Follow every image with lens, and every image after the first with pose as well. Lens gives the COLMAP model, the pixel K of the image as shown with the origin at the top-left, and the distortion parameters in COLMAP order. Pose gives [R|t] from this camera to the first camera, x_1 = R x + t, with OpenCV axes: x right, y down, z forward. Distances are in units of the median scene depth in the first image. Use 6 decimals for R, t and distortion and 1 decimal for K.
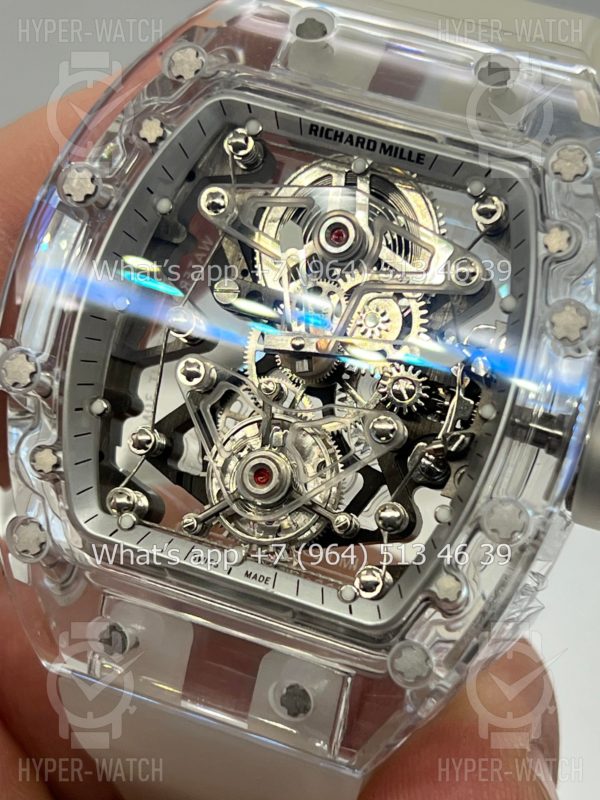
lens RADIAL K [[1941.9, 0, 294.3], [0, 1941.9, 400.1], [0, 0, 1]] dist [0.055991, 0.000000]
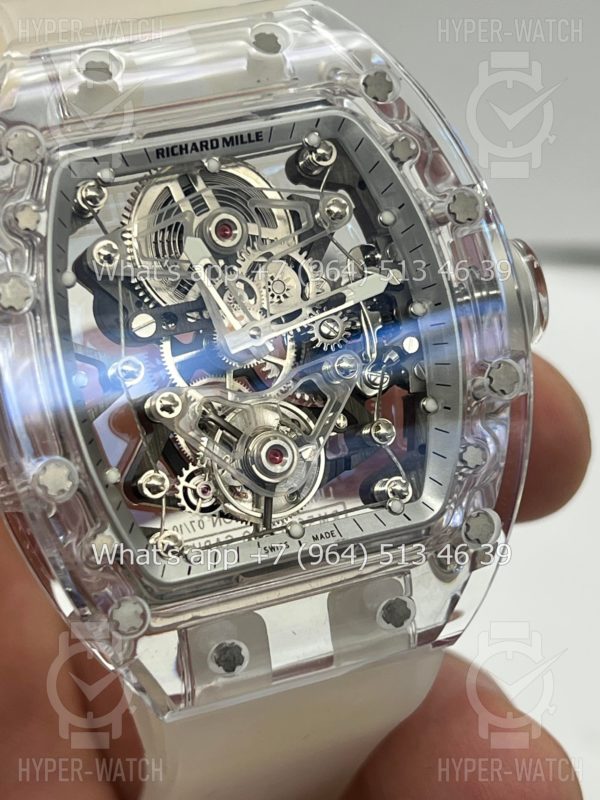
lens RADIAL K [[1941.9, 0, 321.9], [0, 1941.9, 386.4], [0, 0, 1]] dist [0.055991, 0.000000]
pose [[0.751099, -0.467679, 0.465968, -0.486627], [0.439204, 0.880936, 0.176214, -0.176319], [-0.492900, 0.072300, 0.867077, 0.030927]]
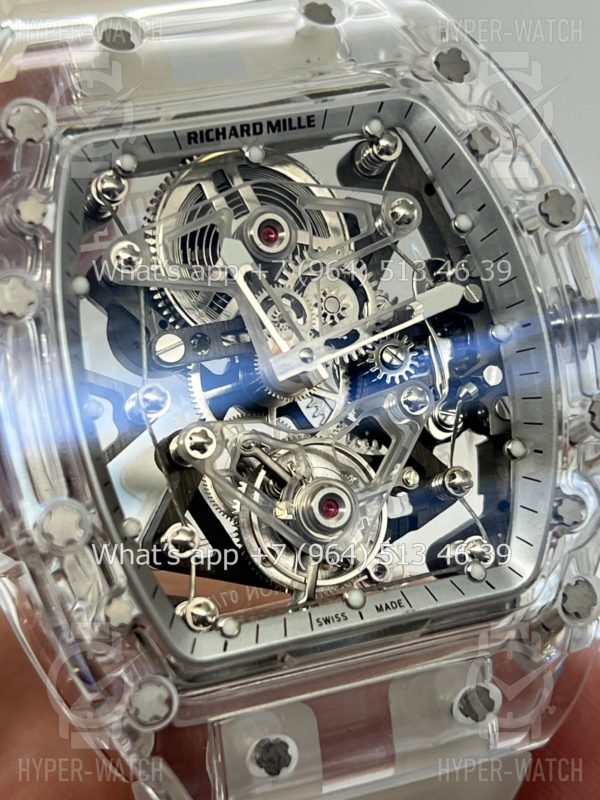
lens RADIAL K [[1941.9, 0, 303.7], [0, 1941.9, 397.8], [0, 0, 1]] dist [0.055991, 0.000000]
pose [[0.750239, -0.429283, 0.502850, -0.450662], [0.434350, 0.893415, 0.114670, -0.113107], [-0.498480, 0.132383, 0.856734, 0.230360]]
